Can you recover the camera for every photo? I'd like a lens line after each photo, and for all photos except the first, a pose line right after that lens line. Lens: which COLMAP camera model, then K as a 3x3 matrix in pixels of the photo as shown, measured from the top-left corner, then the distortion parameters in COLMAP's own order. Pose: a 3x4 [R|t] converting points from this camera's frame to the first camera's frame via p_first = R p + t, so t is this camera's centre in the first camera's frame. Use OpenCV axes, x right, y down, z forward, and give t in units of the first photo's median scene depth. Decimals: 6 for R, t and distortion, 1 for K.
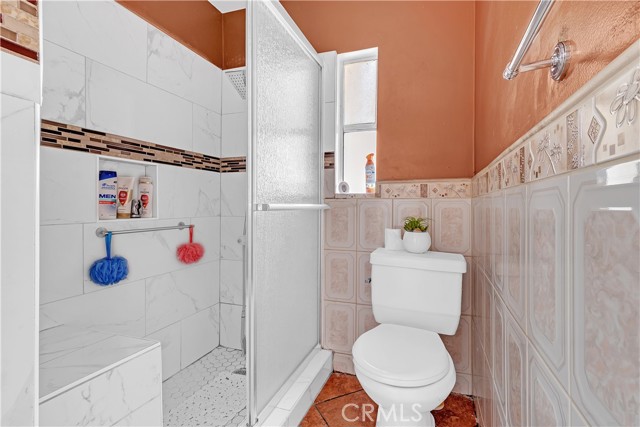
lens RADIAL K [[302.8, 0, 321.5], [0, 302.8, 210.9], [0, 0, 1]] dist [0.002894, 0.000429]
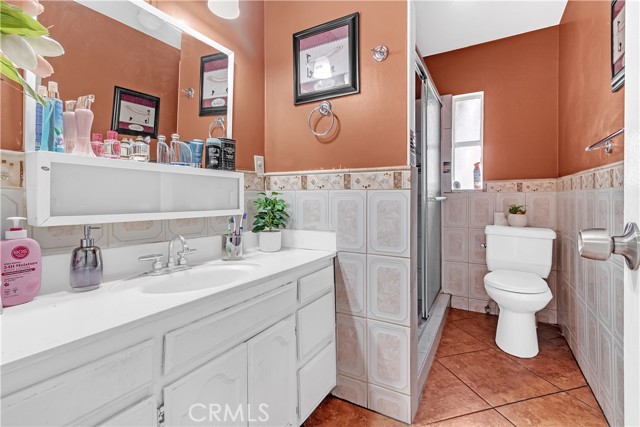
lens RADIAL K [[292.0, 0, 318.2], [0, 292.0, 203.5], [0, 0, 1]] dist [0.002170, 0.000262]
pose [[0.983249, -0.005262, -0.182193, -0.358950], [0.006092, 0.999973, 0.003994, 0.001347], [0.182168, -0.005037, 0.983255, -0.567274]]
